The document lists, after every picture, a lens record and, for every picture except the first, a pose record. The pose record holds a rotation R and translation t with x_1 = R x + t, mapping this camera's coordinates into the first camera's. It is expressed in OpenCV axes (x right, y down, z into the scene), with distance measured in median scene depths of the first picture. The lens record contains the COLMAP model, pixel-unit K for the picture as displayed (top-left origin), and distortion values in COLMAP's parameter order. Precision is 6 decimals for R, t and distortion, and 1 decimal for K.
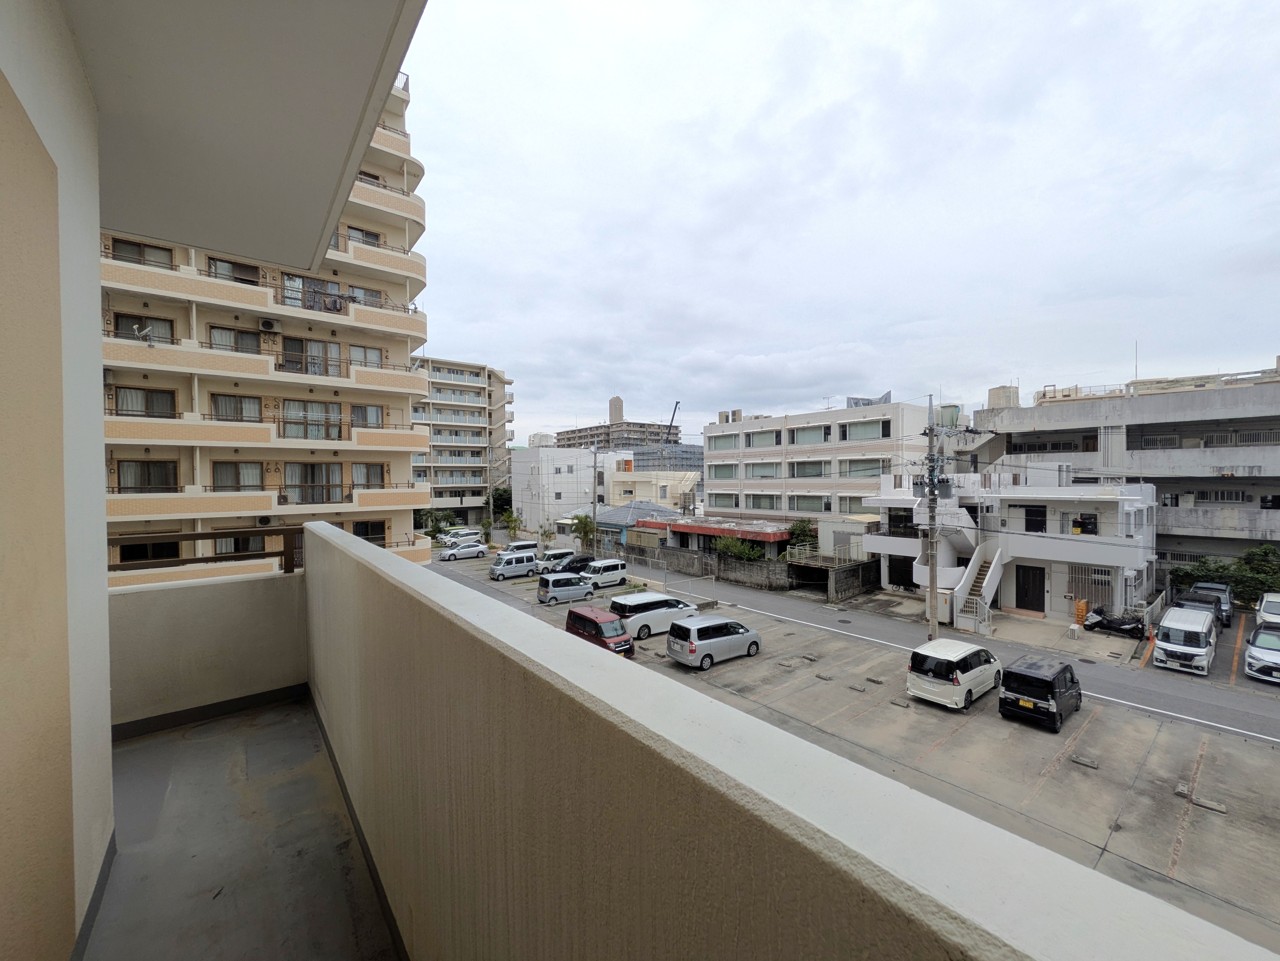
lens RADIAL K [[505.4, 0, 645.8], [0, 505.4, 487.2], [0, 0, 1]] dist [-0.000264, -0.000555]
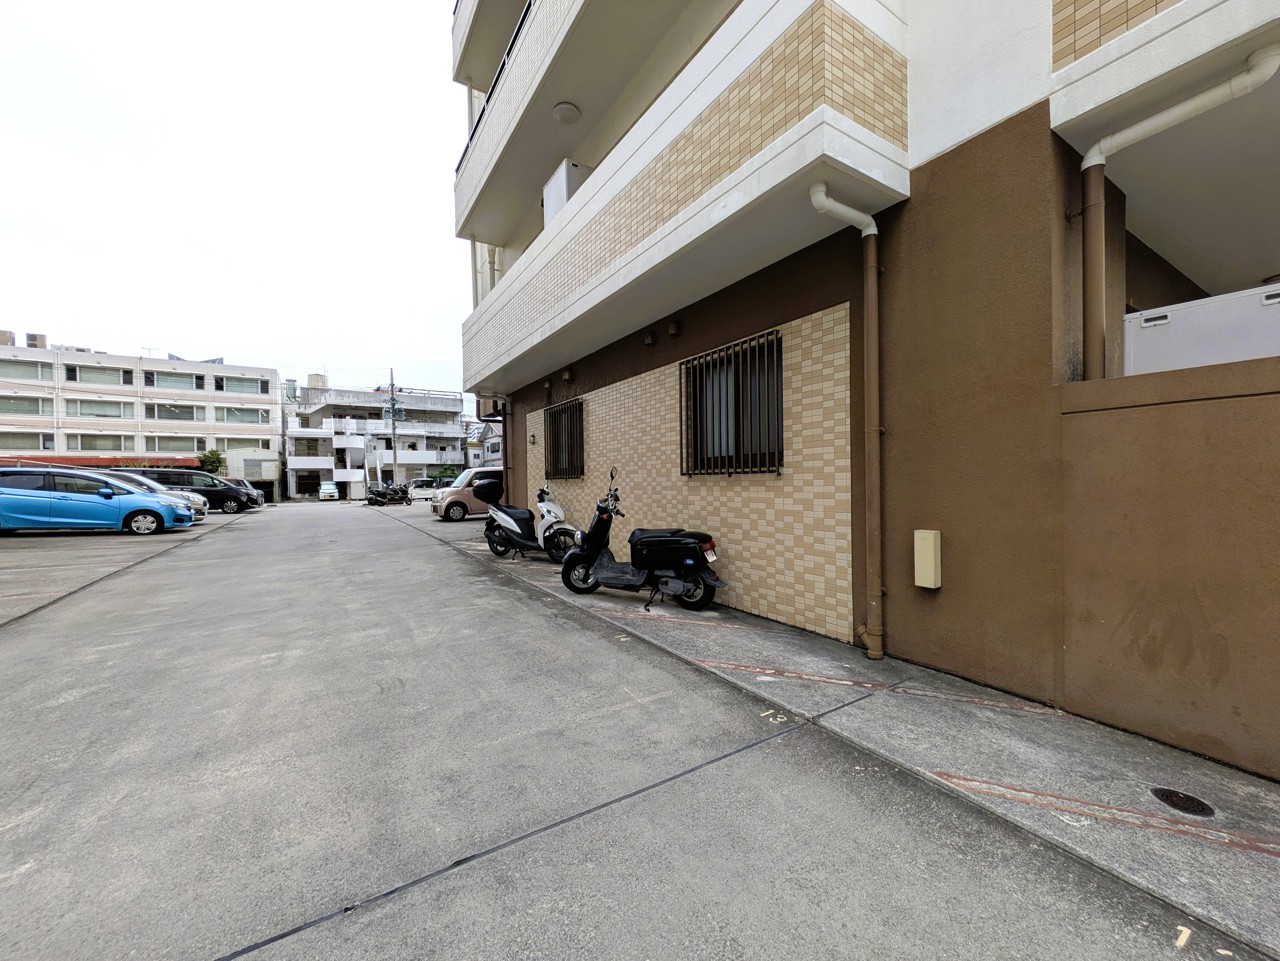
lens RADIAL K [[505.4, 0, 650.9], [0, 505.4, 480.2], [0, 0, 1]] dist [-0.000264, -0.000555]
pose [[0.096563, 0.004212, 0.995318, -1.028148], [0.027898, 0.999587, -0.006937, 0.230061], [-0.994936, 0.028437, 0.096405, -0.173540]]
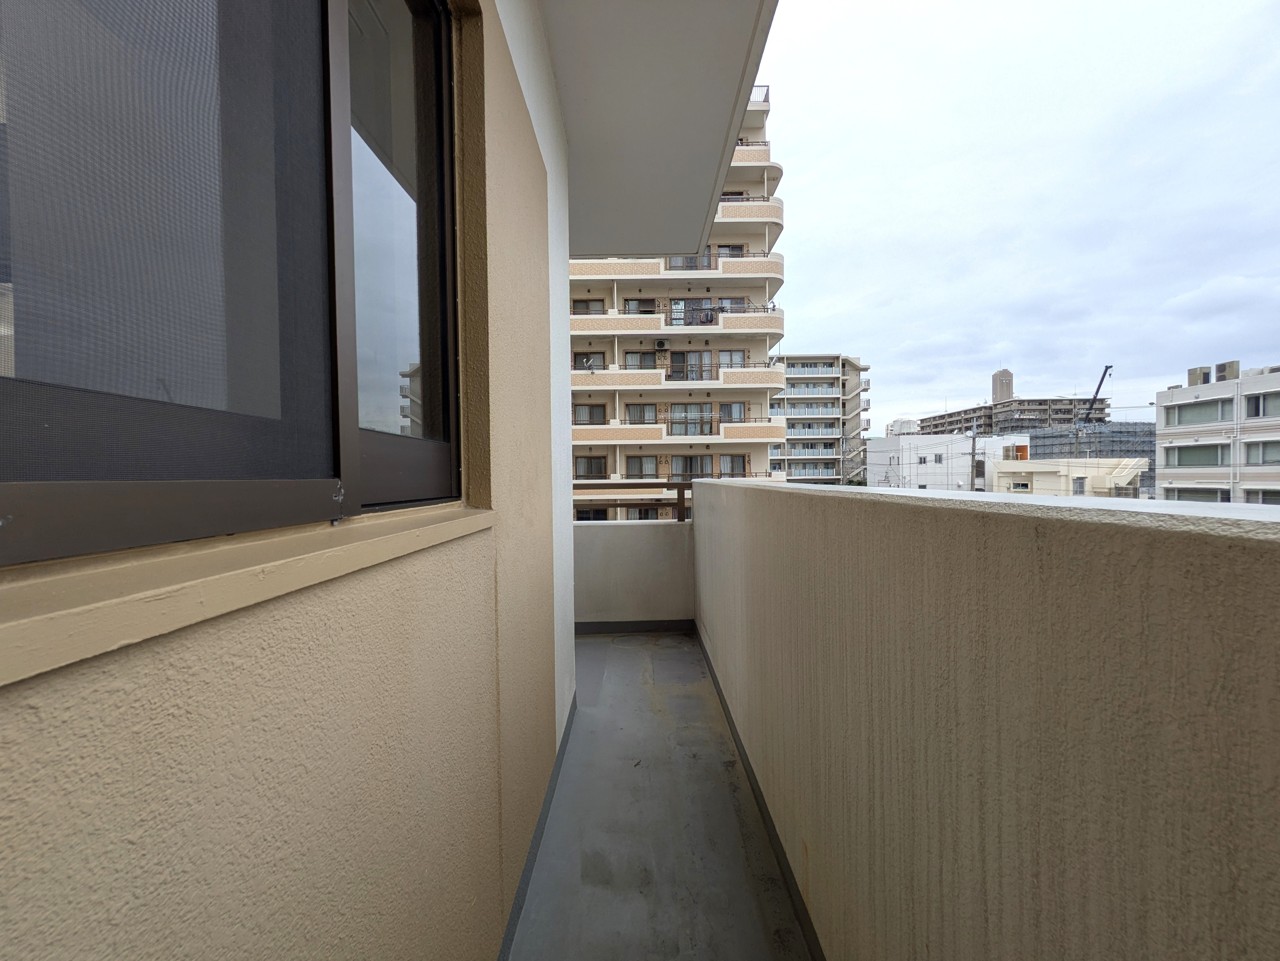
lens RADIAL K [[505.4, 0, 642.8], [0, 505.4, 487.0], [0, 0, 1]] dist [-0.000264, -0.000555]
pose [[0.780668, 0.011795, -0.624835, -0.006388], [-0.004278, 0.999899, 0.013530, 0.008800], [0.624932, -0.007890, 0.780639, 0.005159]]
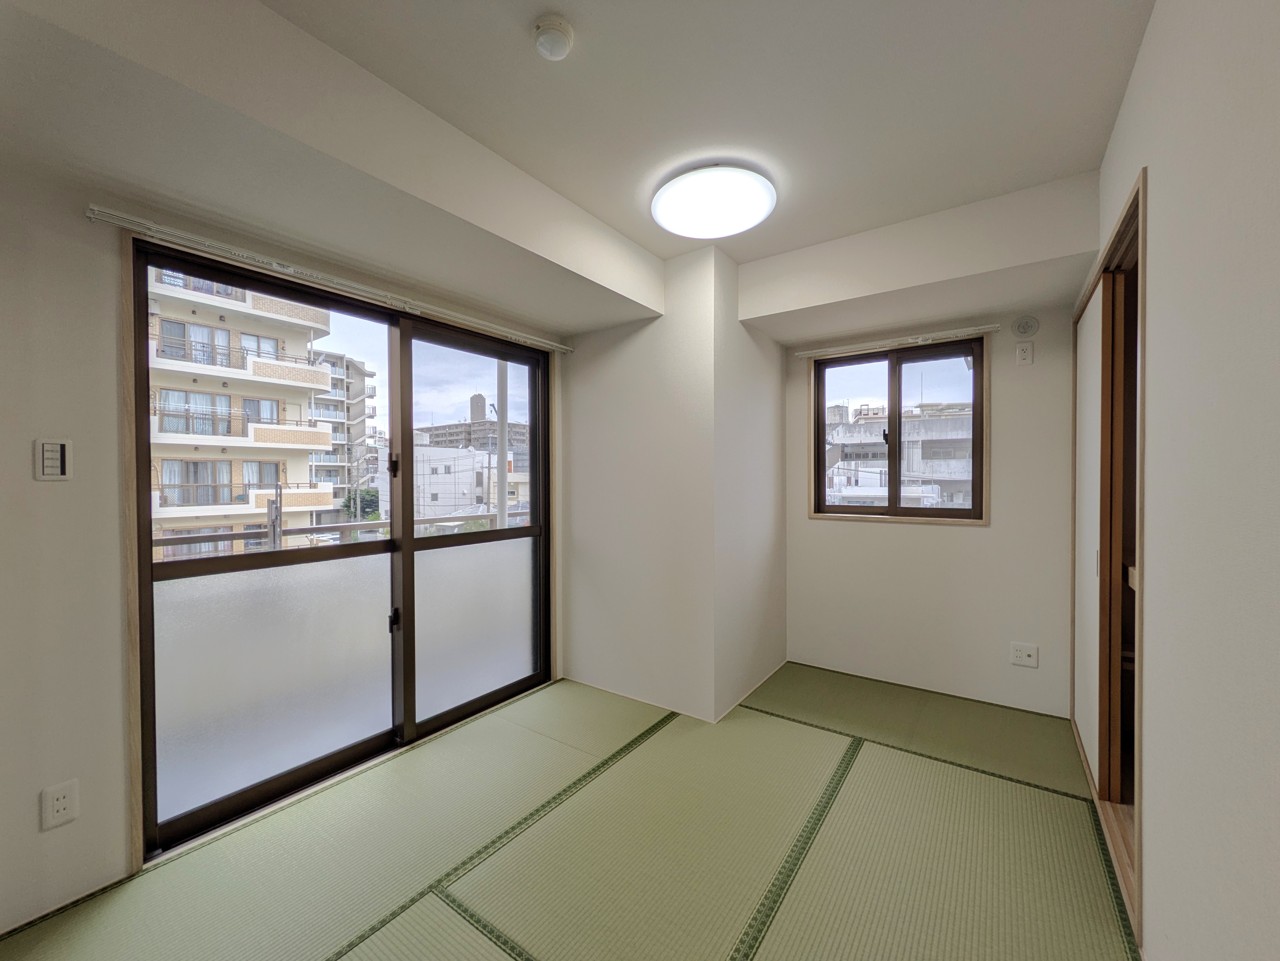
lens RADIAL K [[505.4, 0, 647.0], [0, 505.4, 486.5], [0, 0, 1]] dist [-0.000264, -0.000555]
pose [[0.961093, 0.000608, 0.276225, -0.116650], [0.000517, 0.999992, -0.003998, 0.002434], [-0.276225, 0.003985, 0.961085, -0.078652]]
